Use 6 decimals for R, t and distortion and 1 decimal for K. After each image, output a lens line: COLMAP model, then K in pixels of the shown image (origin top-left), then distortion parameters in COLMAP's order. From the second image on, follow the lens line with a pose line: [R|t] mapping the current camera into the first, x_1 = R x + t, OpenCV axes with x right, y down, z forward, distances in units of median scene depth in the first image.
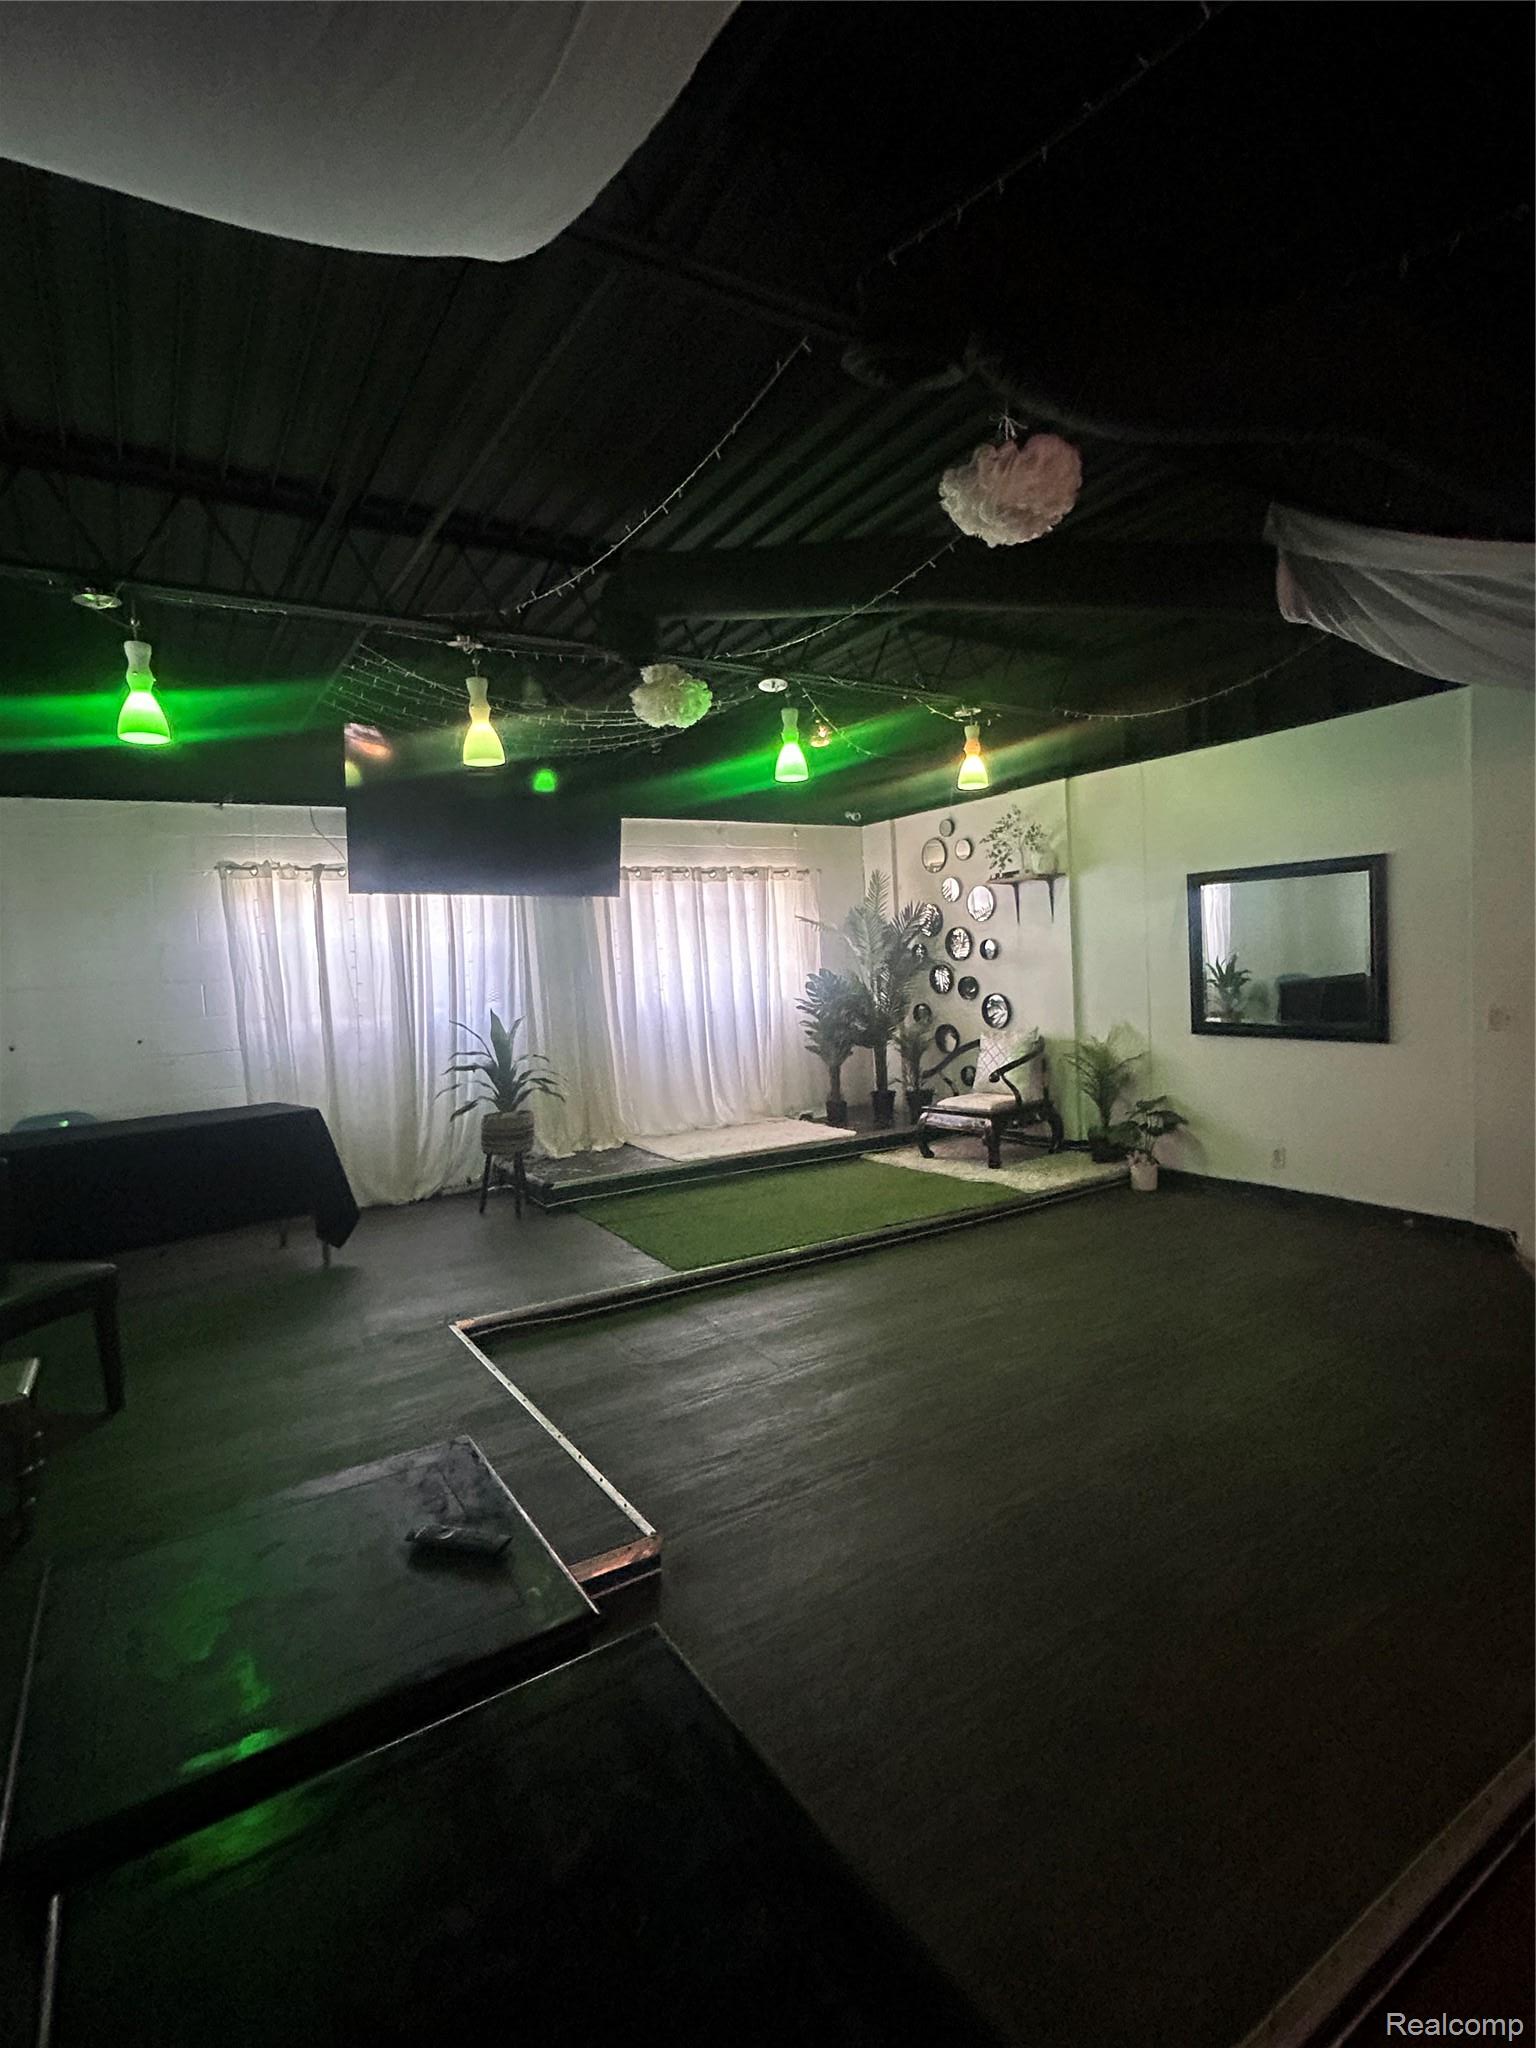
lens RADIAL K [[967.0, 0, 776.9], [0, 967.0, 1023.7], [0, 0, 1]] dist [-0.002834, -0.001097]
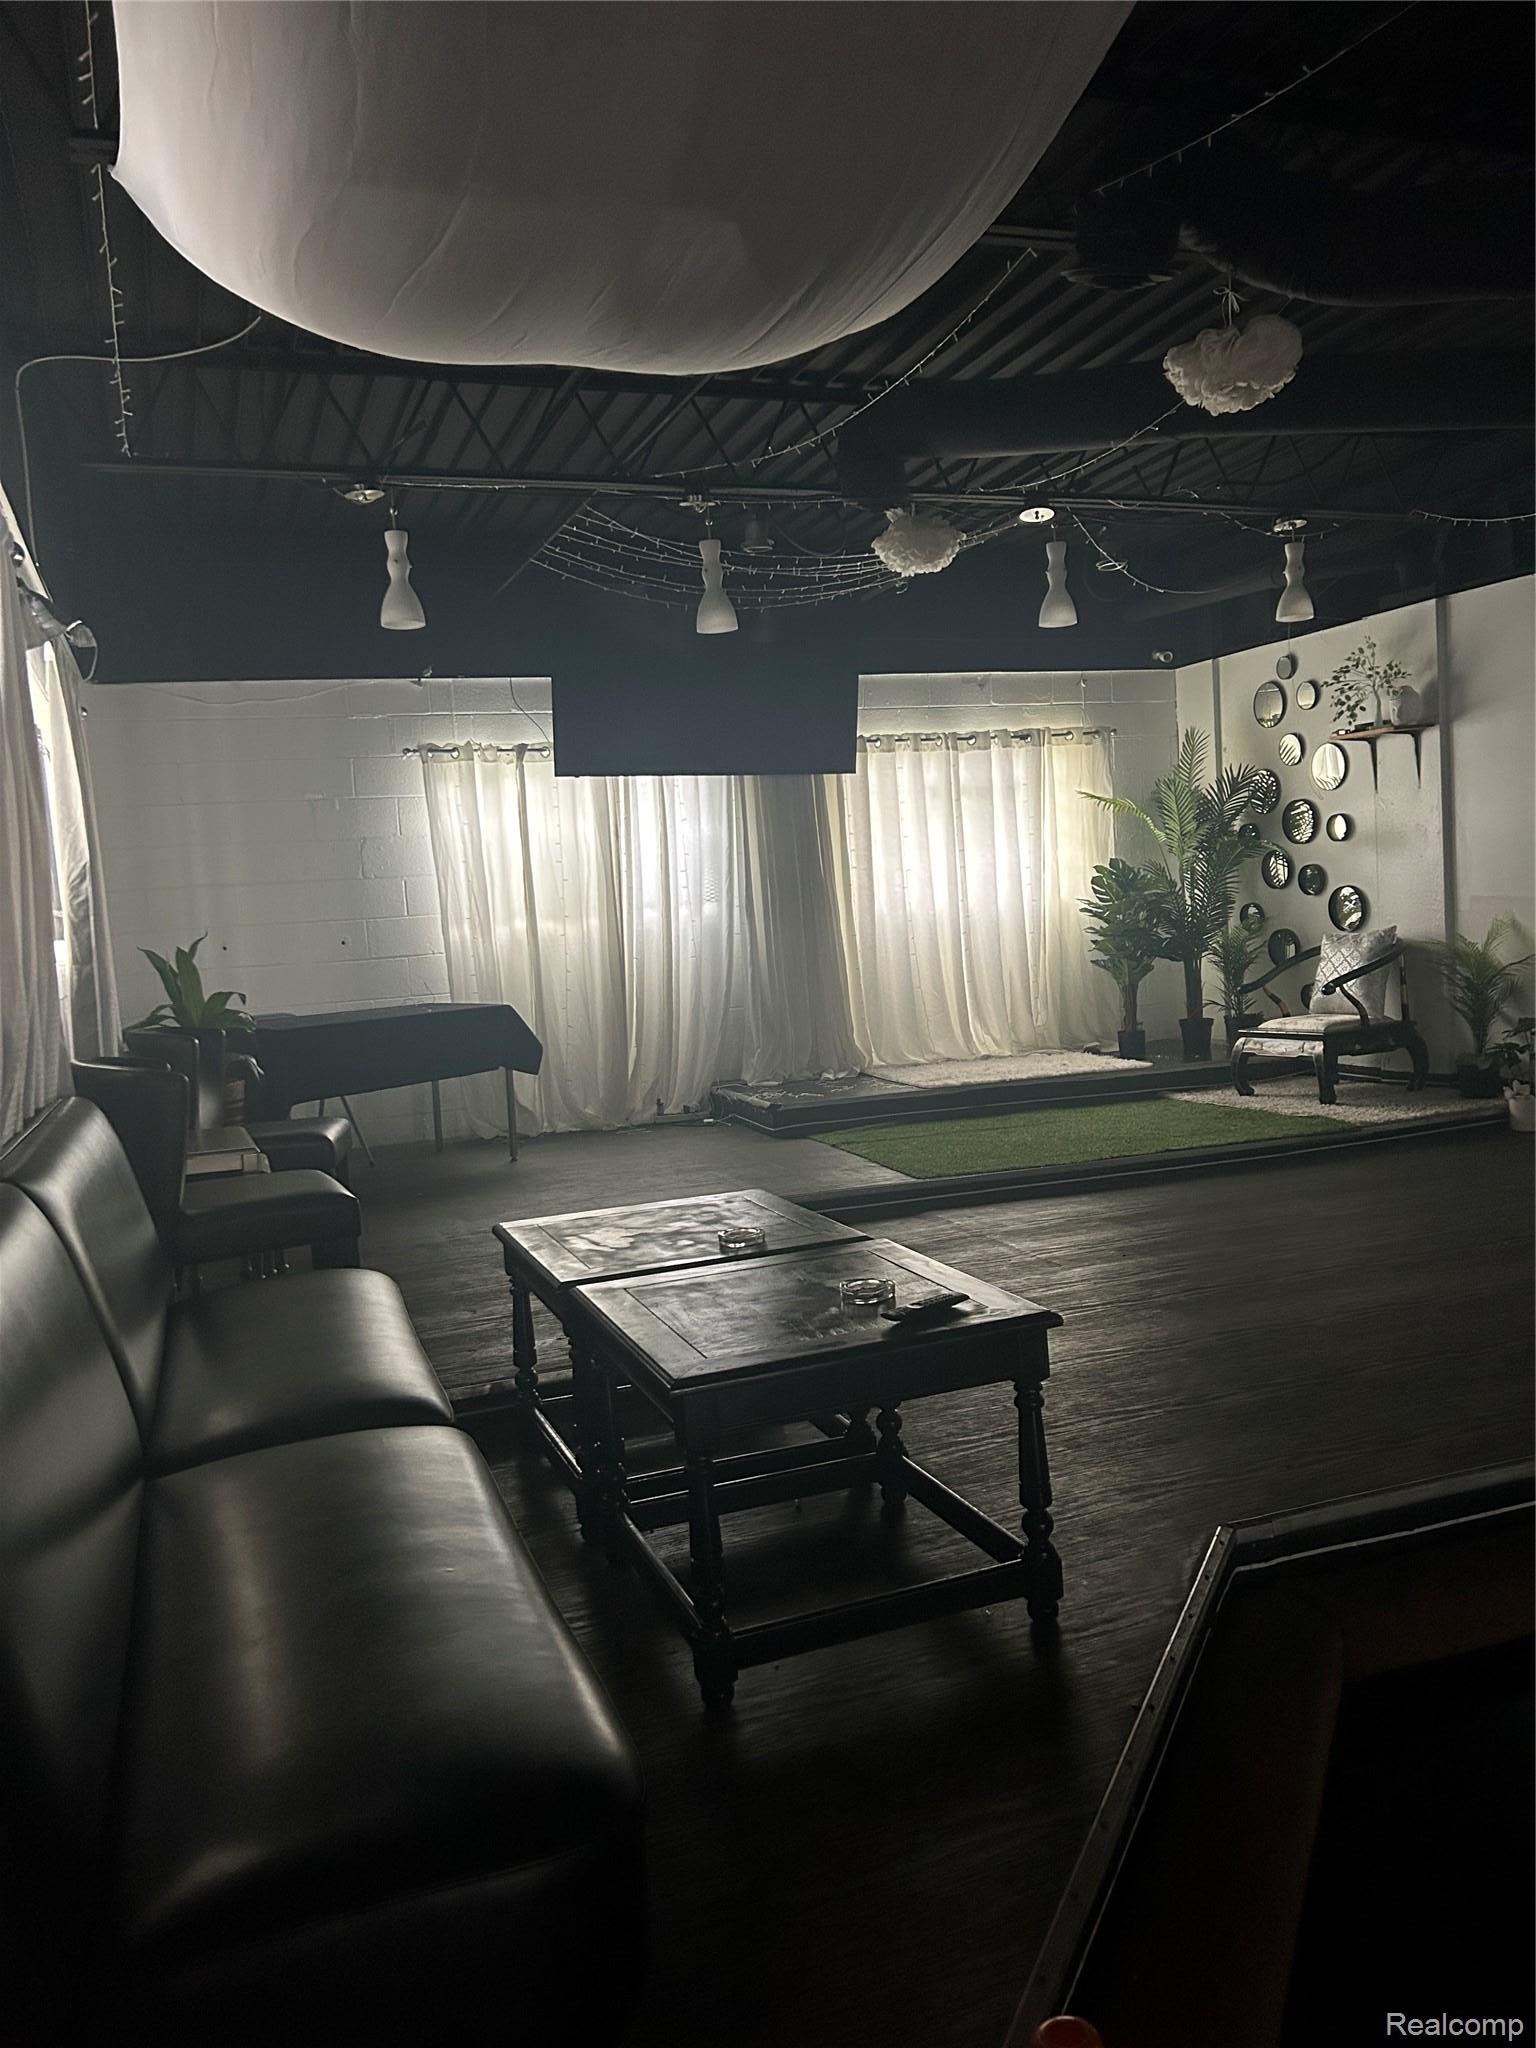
lens RADIAL K [[1529.4, 0, 758.1], [0, 1529.4, 1024.6], [0, 0, 1]] dist [0.050546, -0.016526]
pose [[0.975599, 0.008092, -0.219413, 0.045775], [-0.001968, 0.999603, 0.028114, 0.048335], [0.219553, -0.026996, 0.975227, -0.308148]]
